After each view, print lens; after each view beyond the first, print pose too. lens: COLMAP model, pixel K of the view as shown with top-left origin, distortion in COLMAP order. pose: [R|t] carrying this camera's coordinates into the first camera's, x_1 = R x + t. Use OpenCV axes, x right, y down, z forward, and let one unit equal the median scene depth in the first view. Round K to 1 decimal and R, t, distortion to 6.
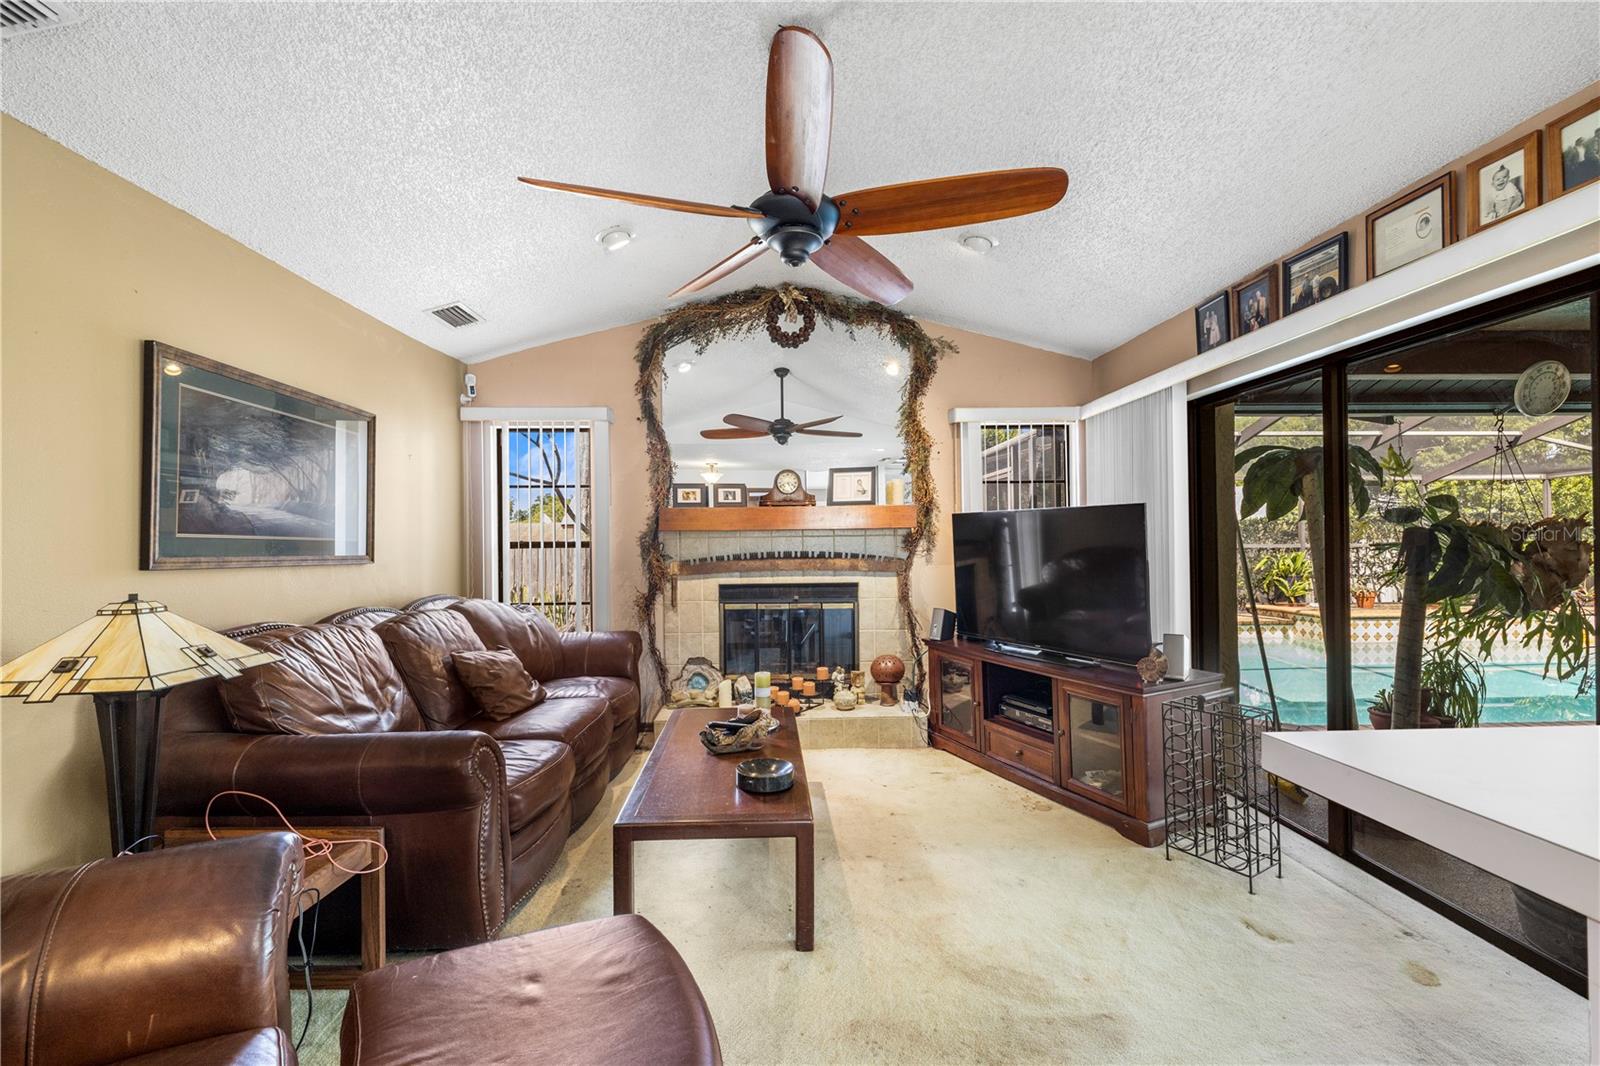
lens RADIAL K [[673.4, 0, 797.6], [0, 673.4, 532.6], [0, 0, 1]] dist [0.001601, -0.000017]
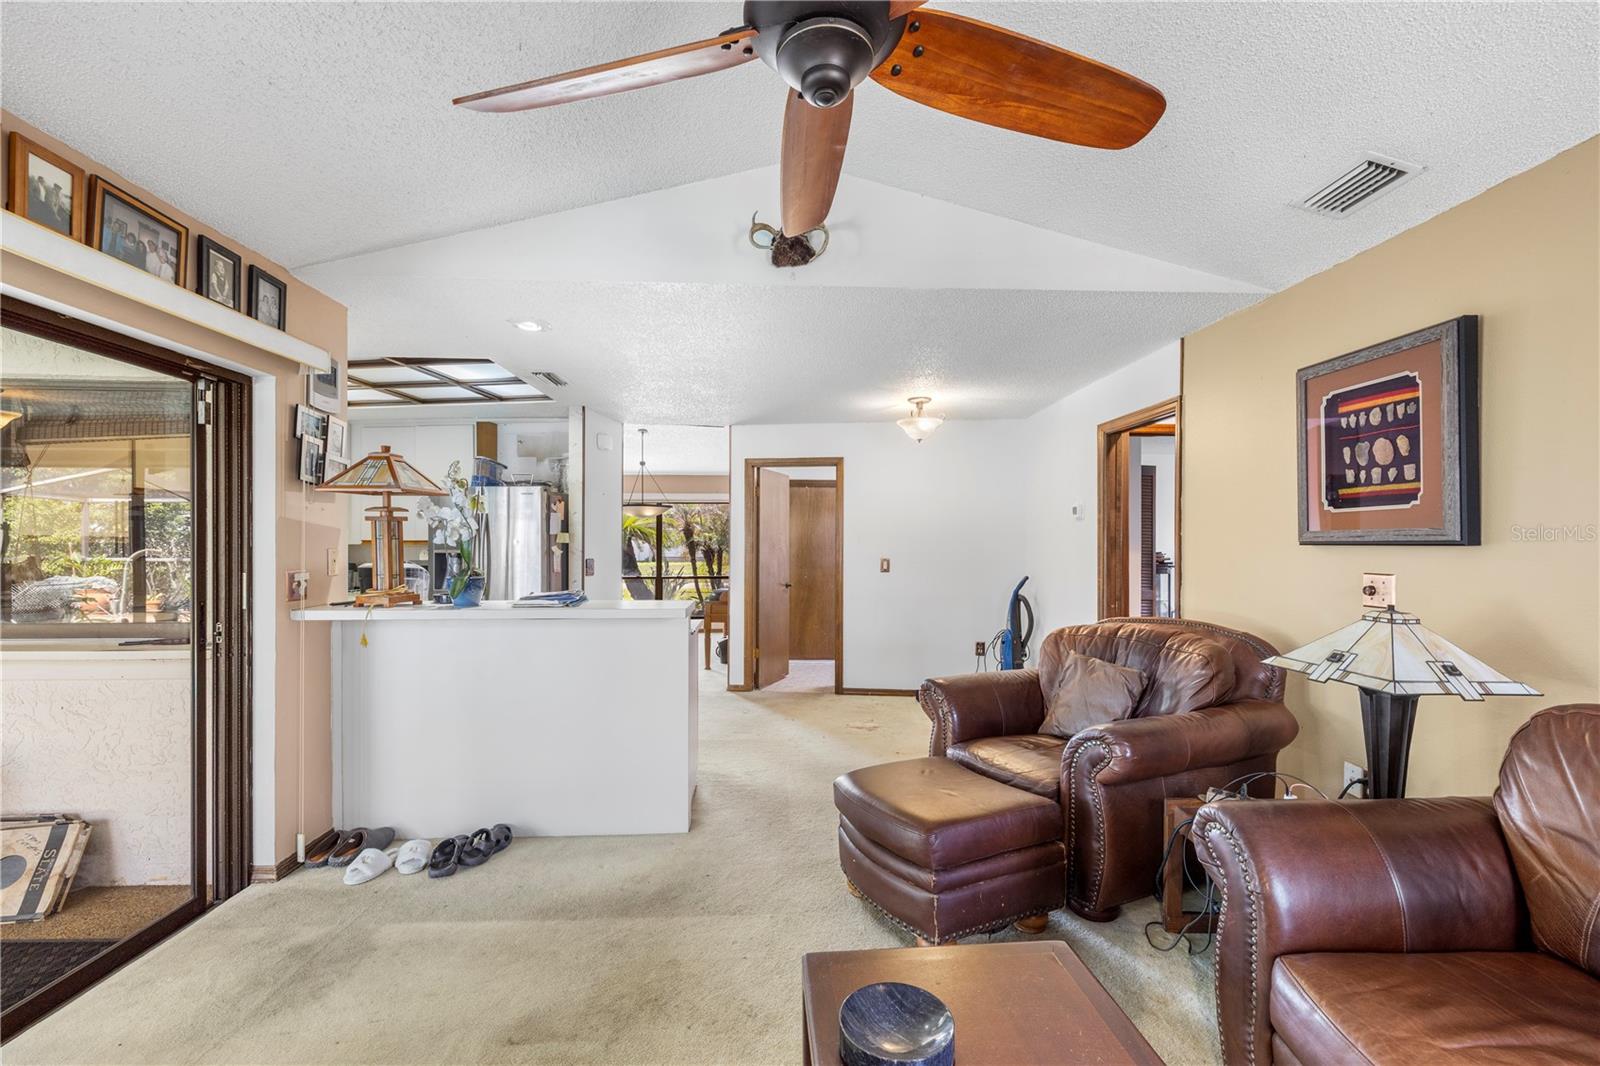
lens RADIAL K [[673.4, 0, 797.6], [0, 673.4, 532.6], [0, 0, 1]] dist [0.001601, -0.000017]
pose [[-0.999817, 0.008928, -0.016890, 0.014790], [0.009356, 0.999633, -0.025439, -0.004665], [0.016657, -0.025593, -0.999534, 0.808272]]
